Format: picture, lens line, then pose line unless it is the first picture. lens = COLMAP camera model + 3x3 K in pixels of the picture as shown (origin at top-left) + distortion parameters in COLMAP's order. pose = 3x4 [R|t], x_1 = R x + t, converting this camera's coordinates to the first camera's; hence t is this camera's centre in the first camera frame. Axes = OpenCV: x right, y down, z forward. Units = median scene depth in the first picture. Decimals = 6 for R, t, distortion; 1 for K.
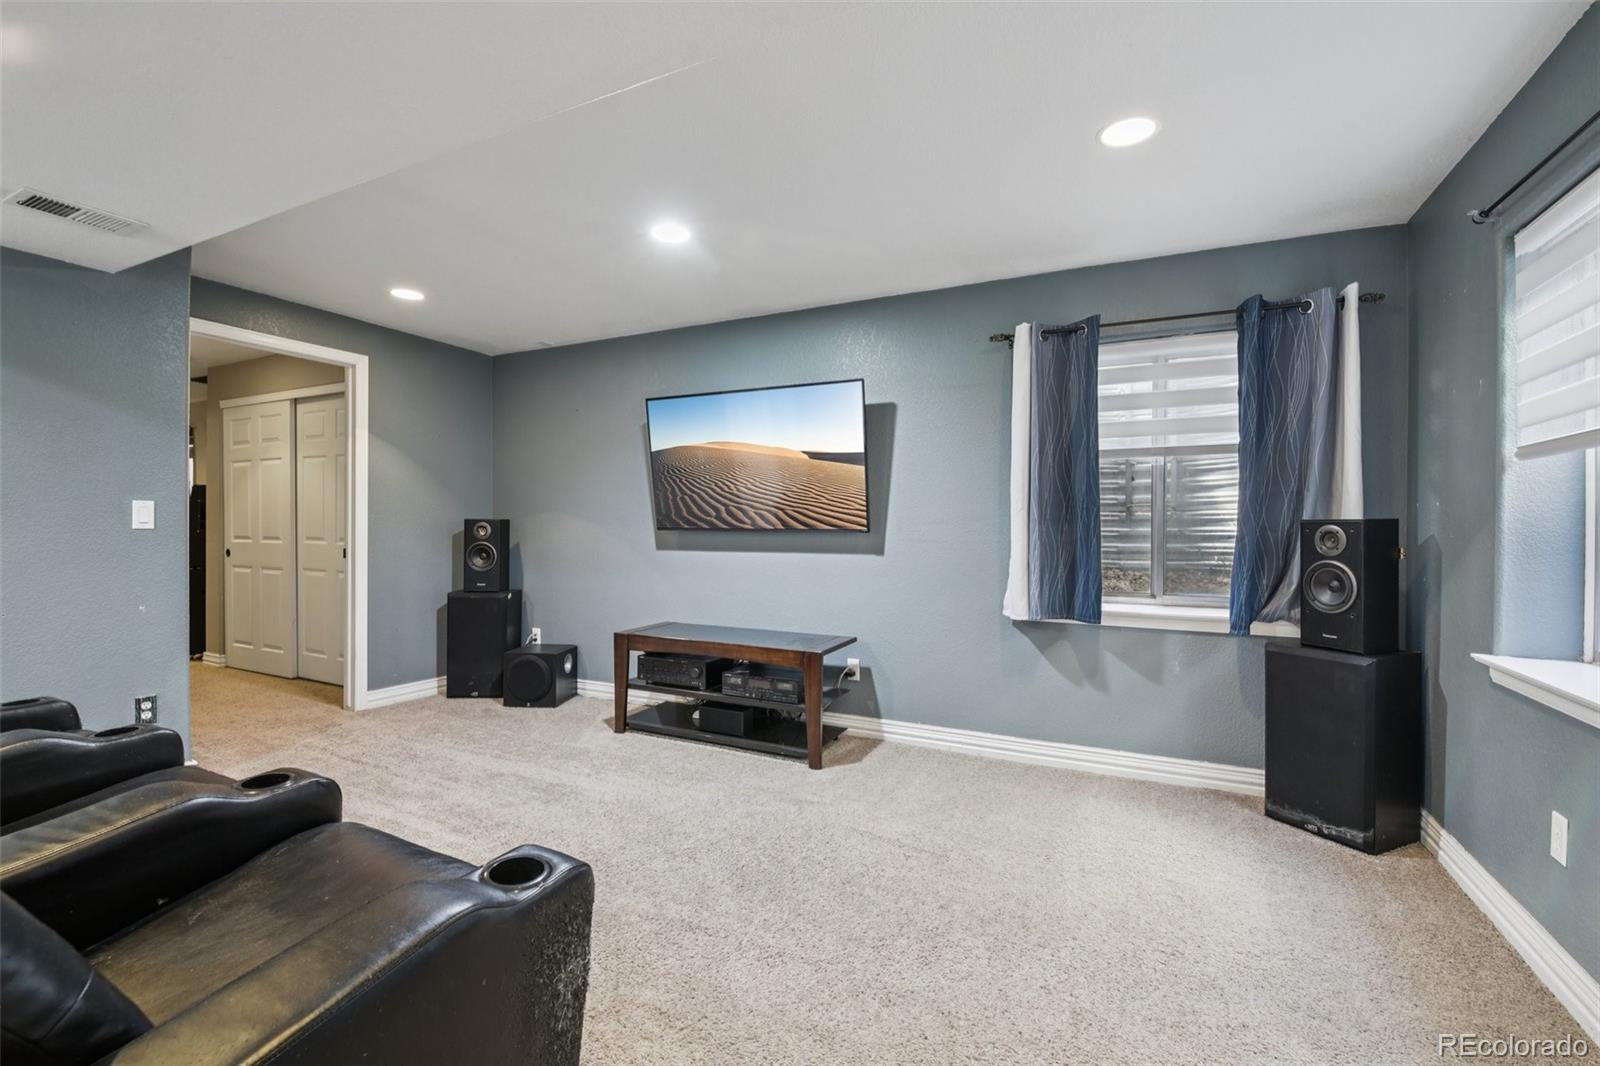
lens RADIAL K [[690.8, 0, 800.0], [0, 690.8, 533.0], [0, 0, 1]] dist [-0.010862, -0.000421]
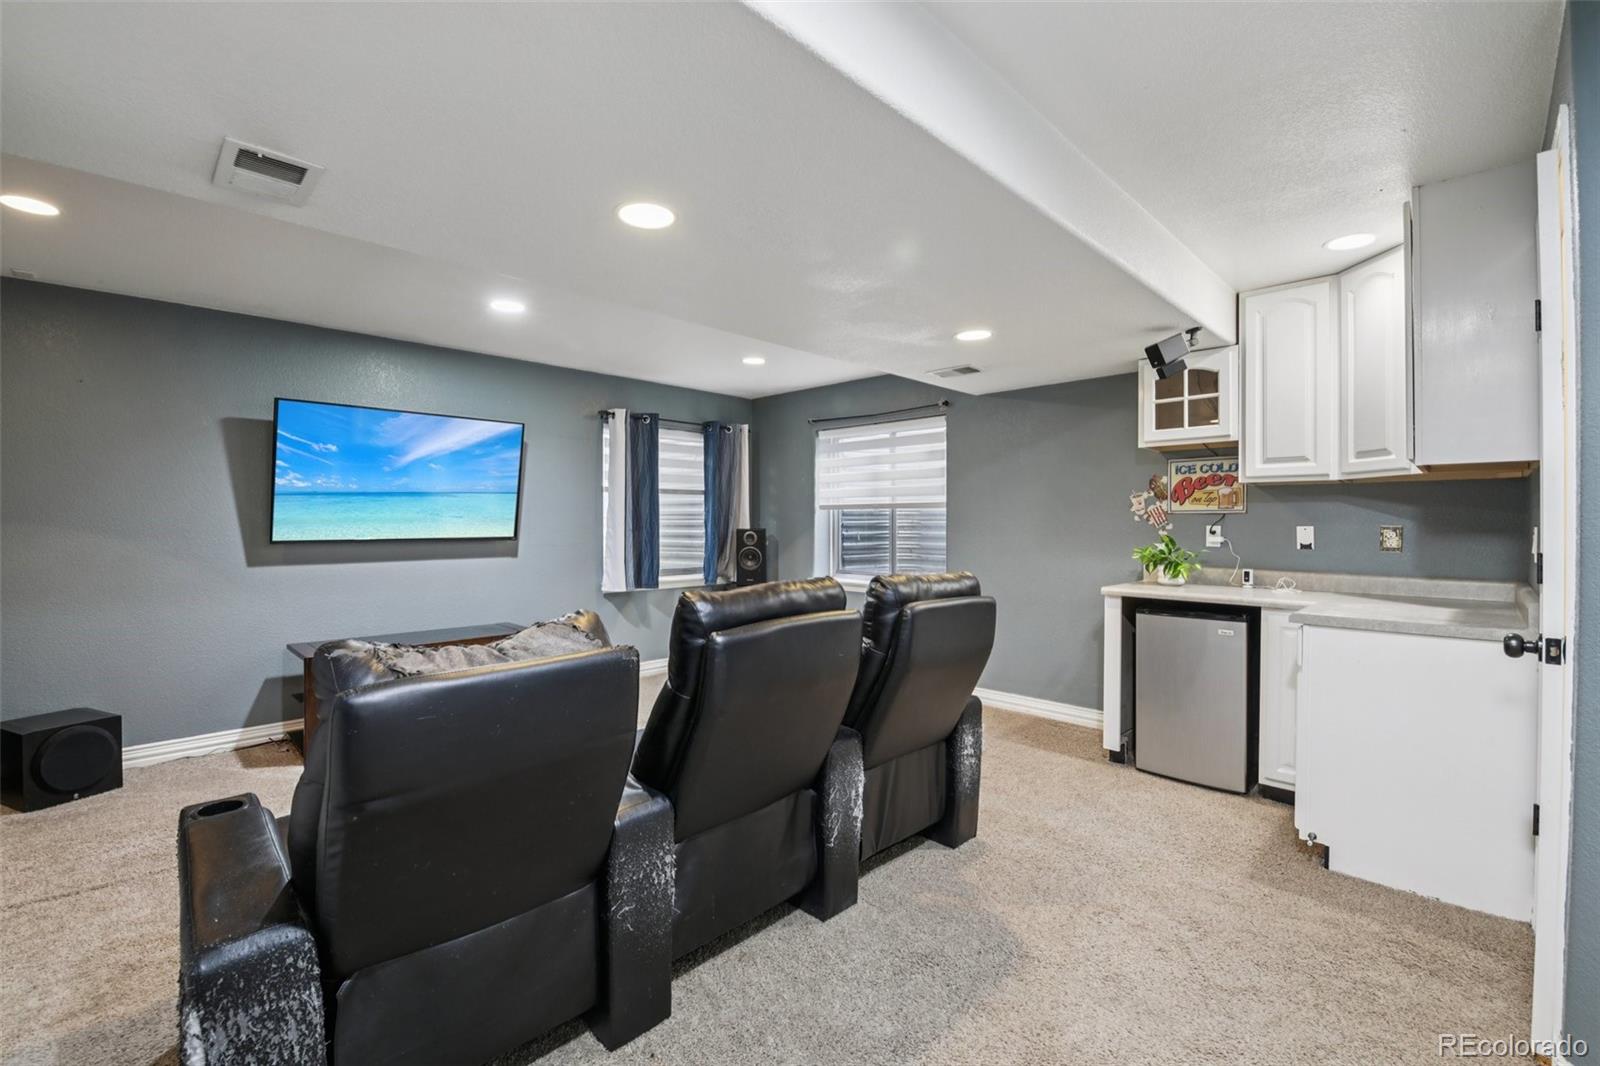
lens RADIAL K [[690.8, 0, 800.0], [0, 690.8, 533.0], [0, 0, 1]] dist [-0.010862, -0.000421]
pose [[0.310868, -0.017640, 0.950289, -1.138941], [0.007474, 0.999842, 0.016115, -0.035580], [-0.950424, 0.002093, 0.310951, 0.106728]]
